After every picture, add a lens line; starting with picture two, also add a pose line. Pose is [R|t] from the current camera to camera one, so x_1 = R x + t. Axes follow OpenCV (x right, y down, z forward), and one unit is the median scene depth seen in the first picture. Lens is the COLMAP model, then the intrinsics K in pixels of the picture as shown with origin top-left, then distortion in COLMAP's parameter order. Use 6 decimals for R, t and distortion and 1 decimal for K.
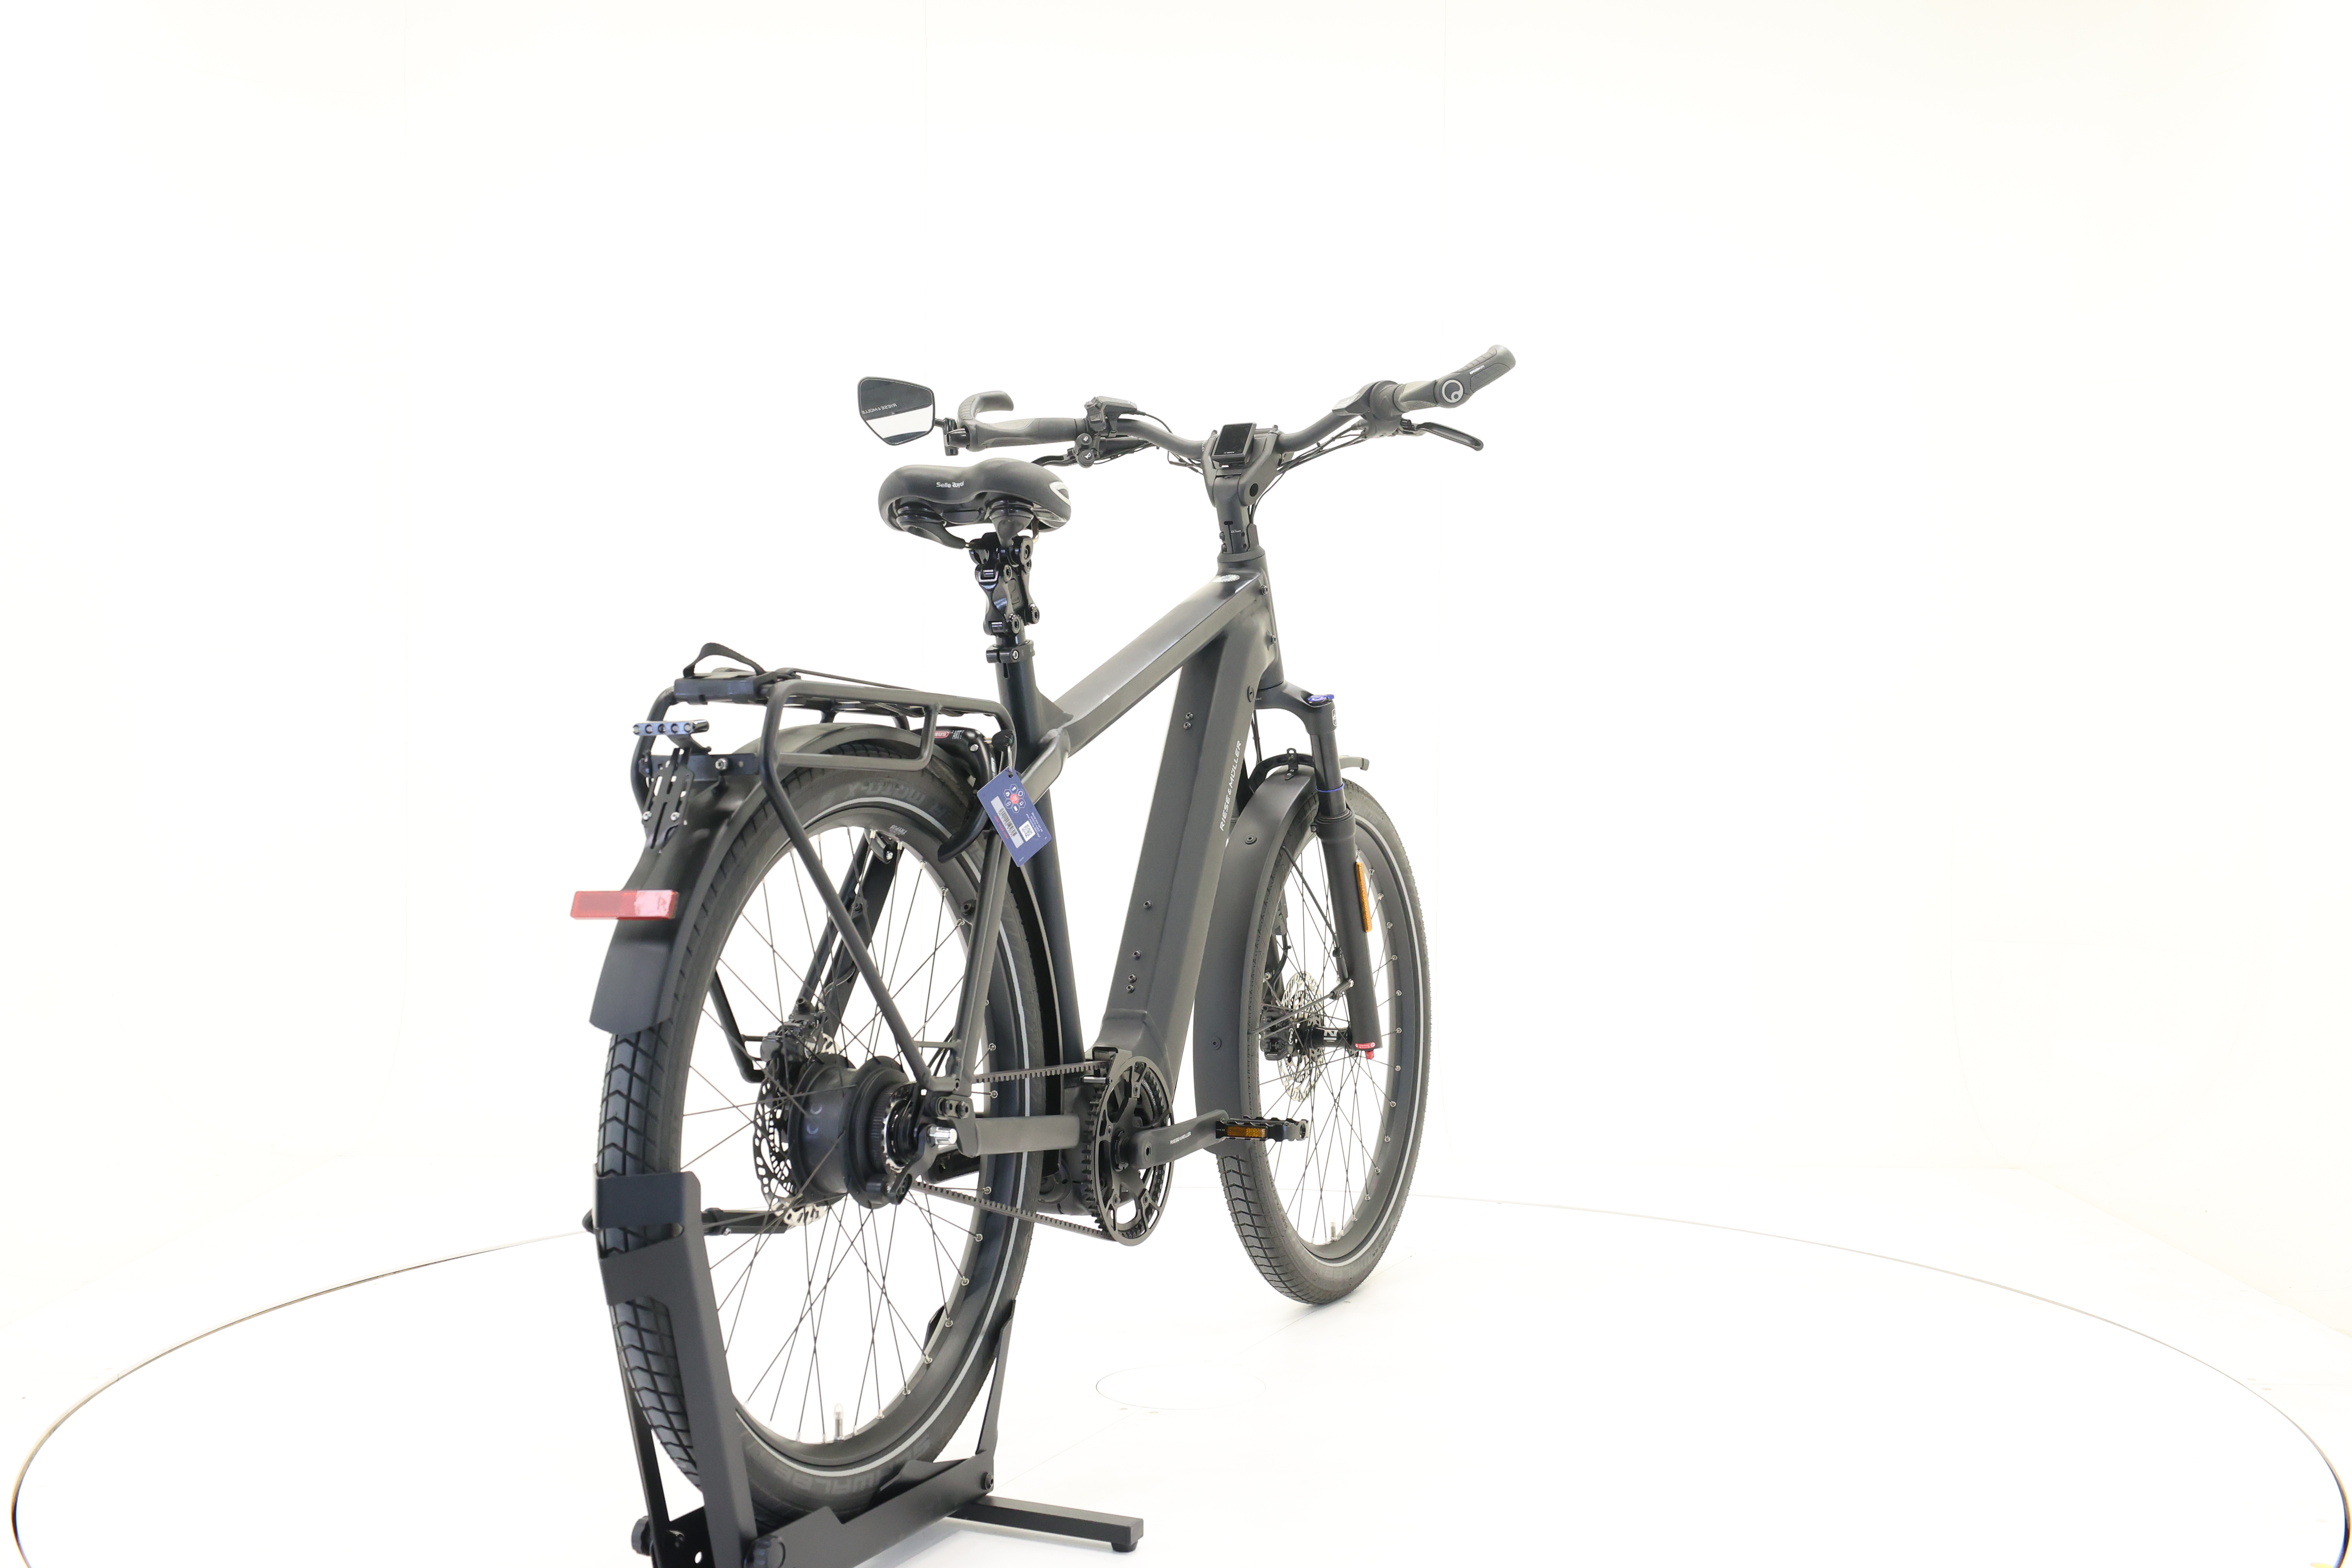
lens RADIAL K [[2531.0, 0, 1171.0], [0, 2531.0, 781.5], [0, 0, 1]] dist [-0.012877, 0.000000]
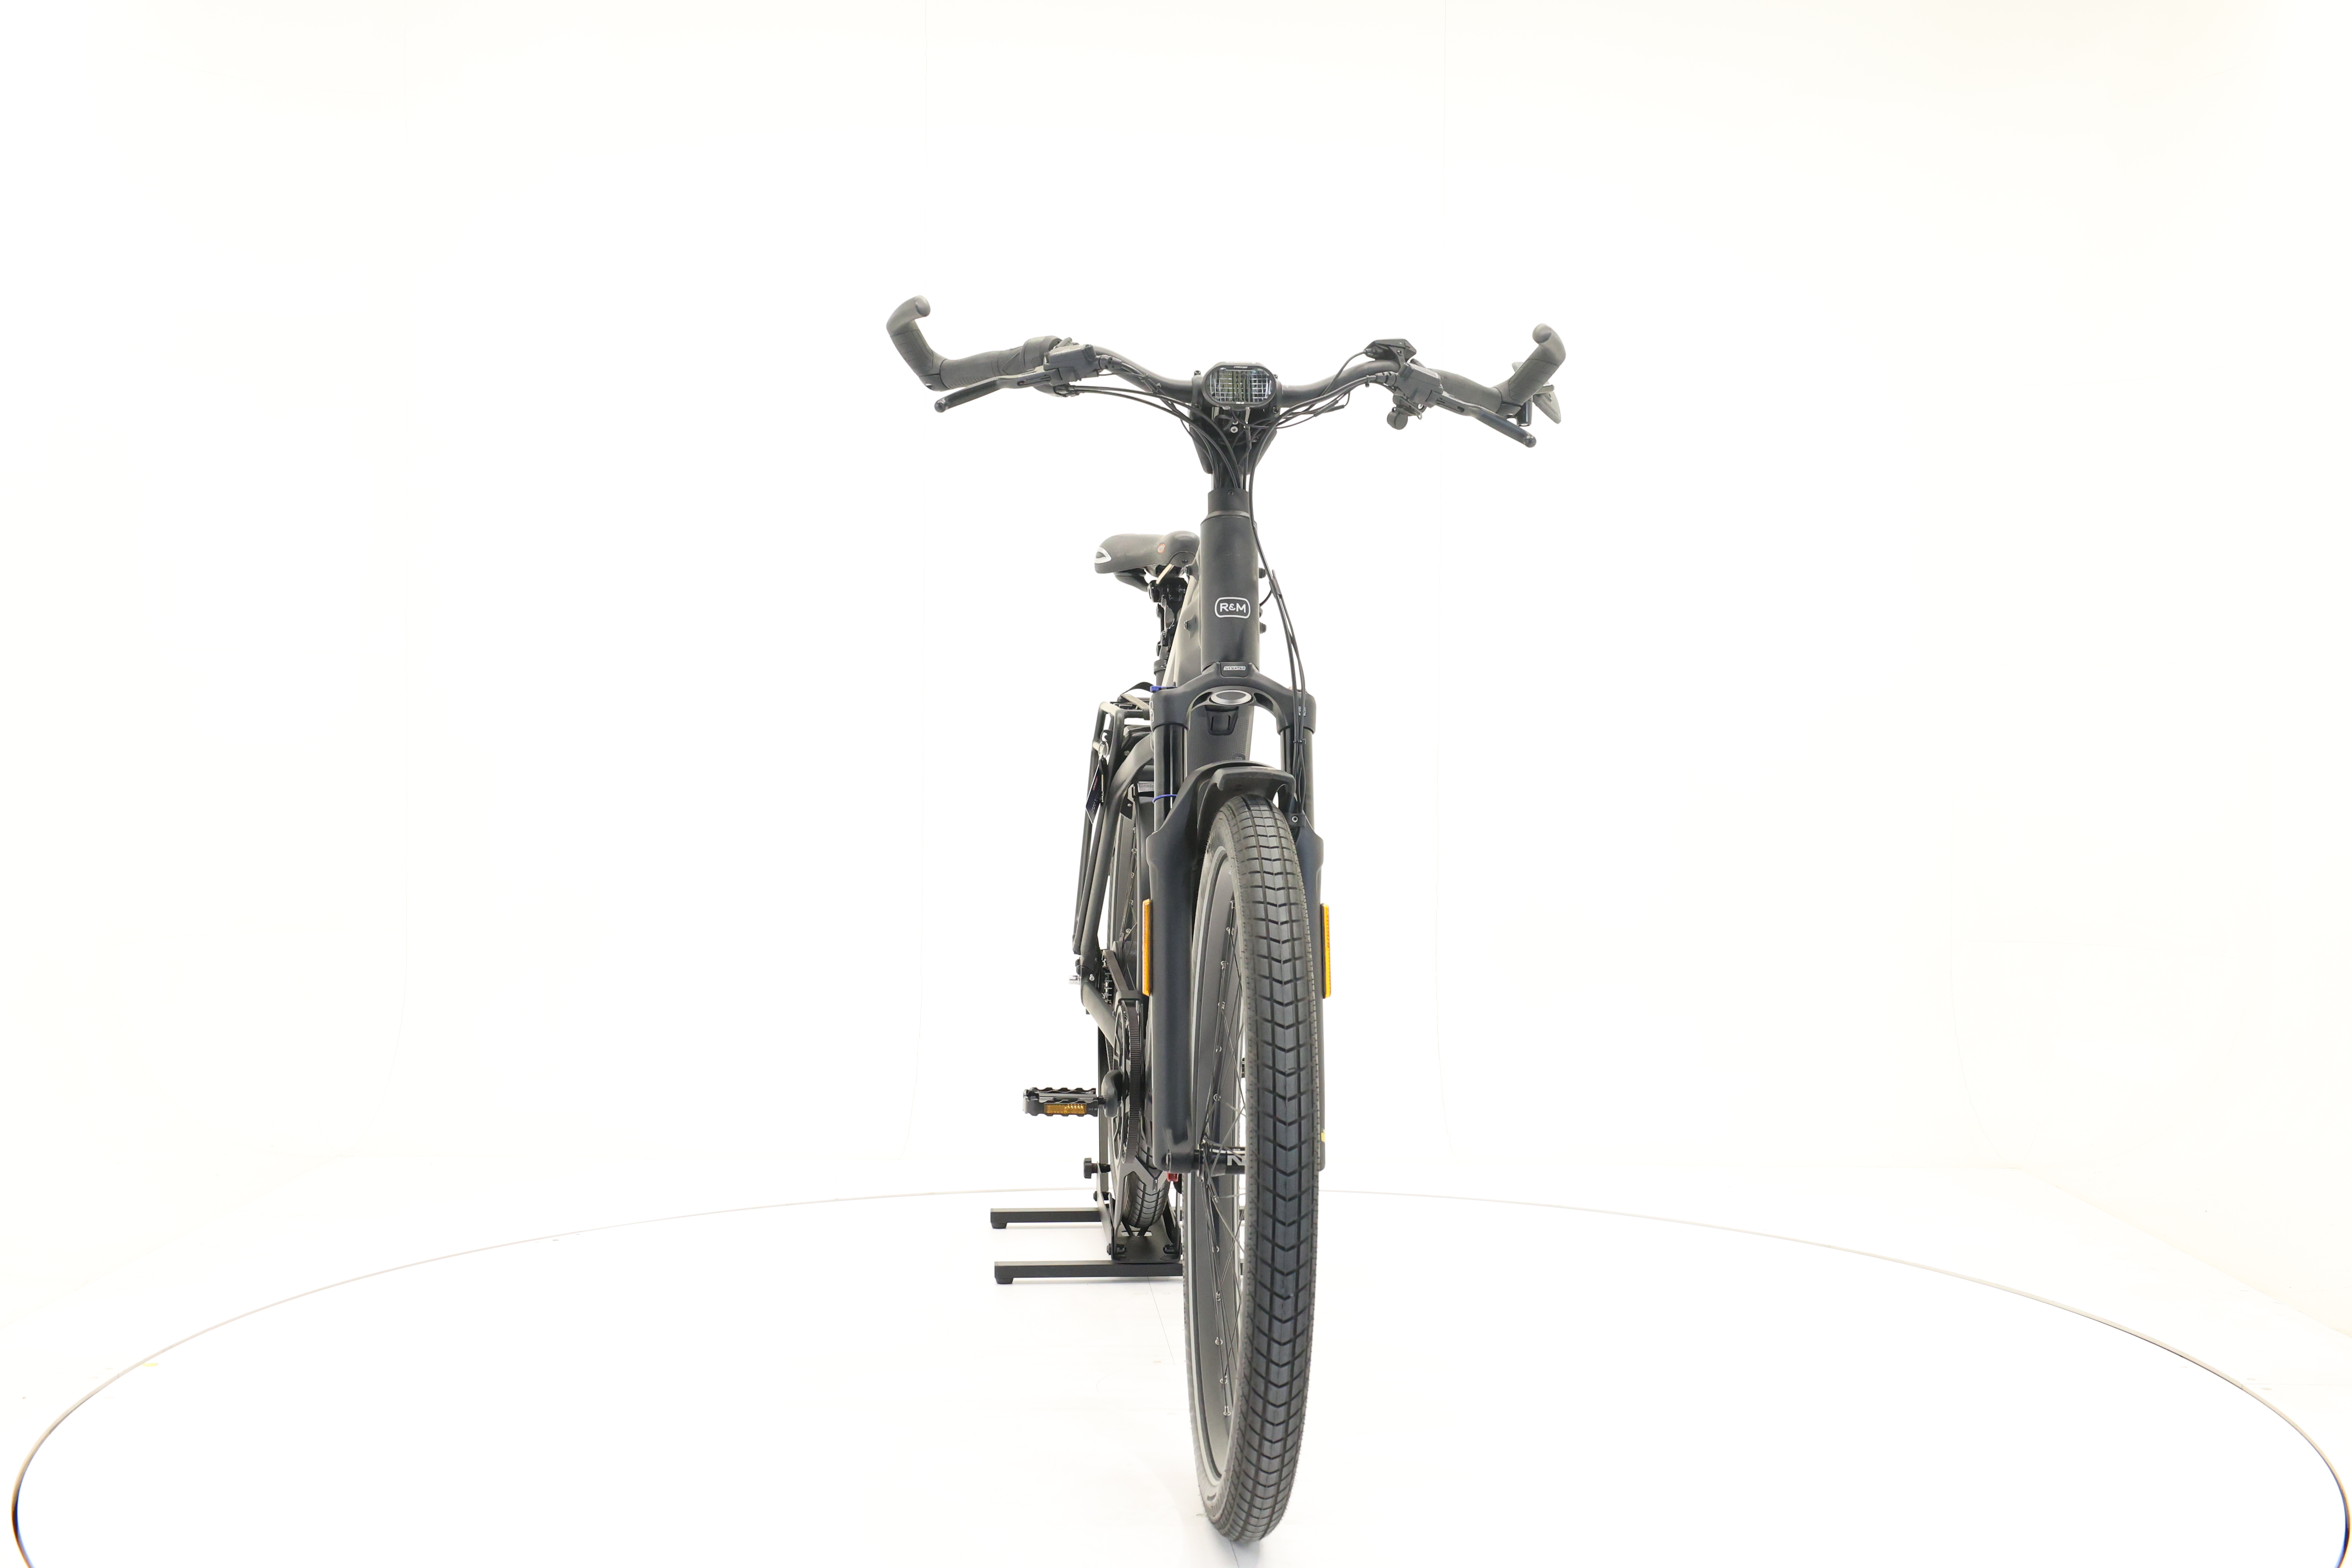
lens RADIAL K [[2531.0, 0, 1181.2], [0, 2531.0, 780.9], [0, 0, 1]] dist [-0.012877, 0.000000]
pose [[-0.869942, 0.004521, -0.493133, 0.561948], [-0.016289, 0.999149, 0.037895, -0.042929], [0.492884, 0.040999, -0.869128, 2.105829]]
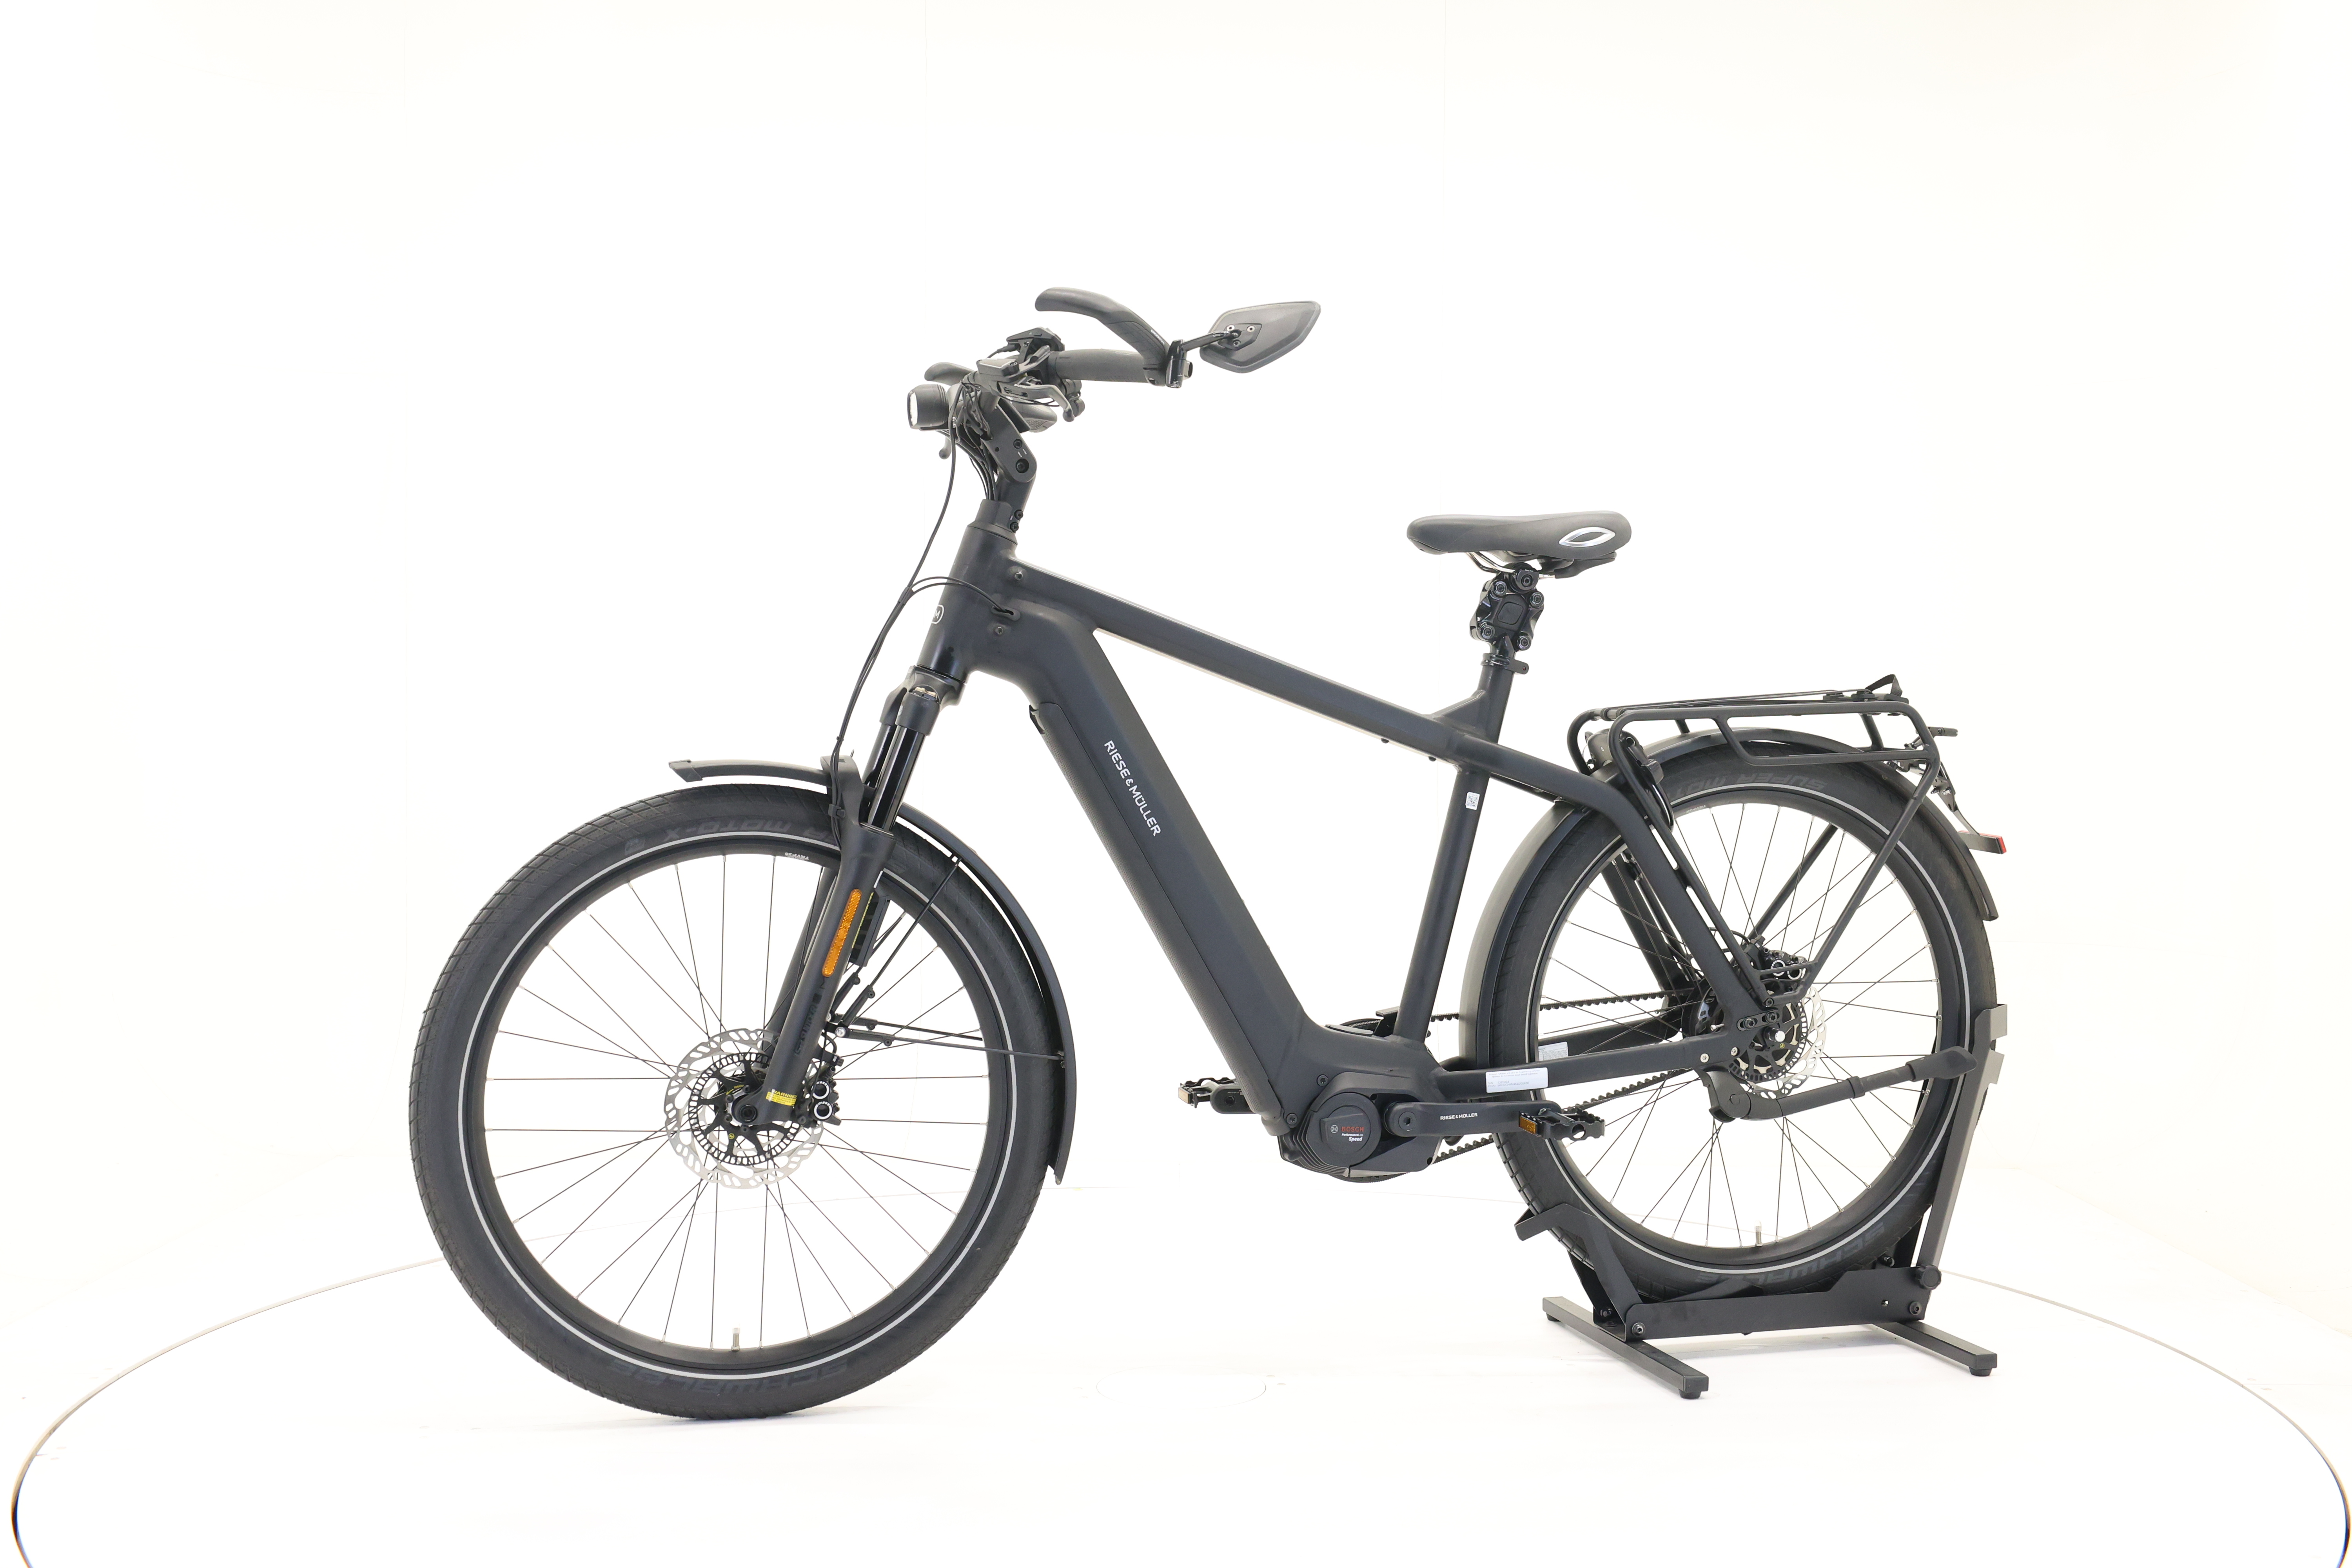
lens RADIAL K [[2531.0, 0, 1177.5], [0, 2531.0, 786.0], [0, 0, 1]] dist [-0.012877, 0.000000]
pose [[-0.639075, -0.023144, 0.768796, -0.859268], [0.009785, 0.999222, 0.038214, -0.040980], [-0.769082, 0.031945, -0.638351, 1.848505]]
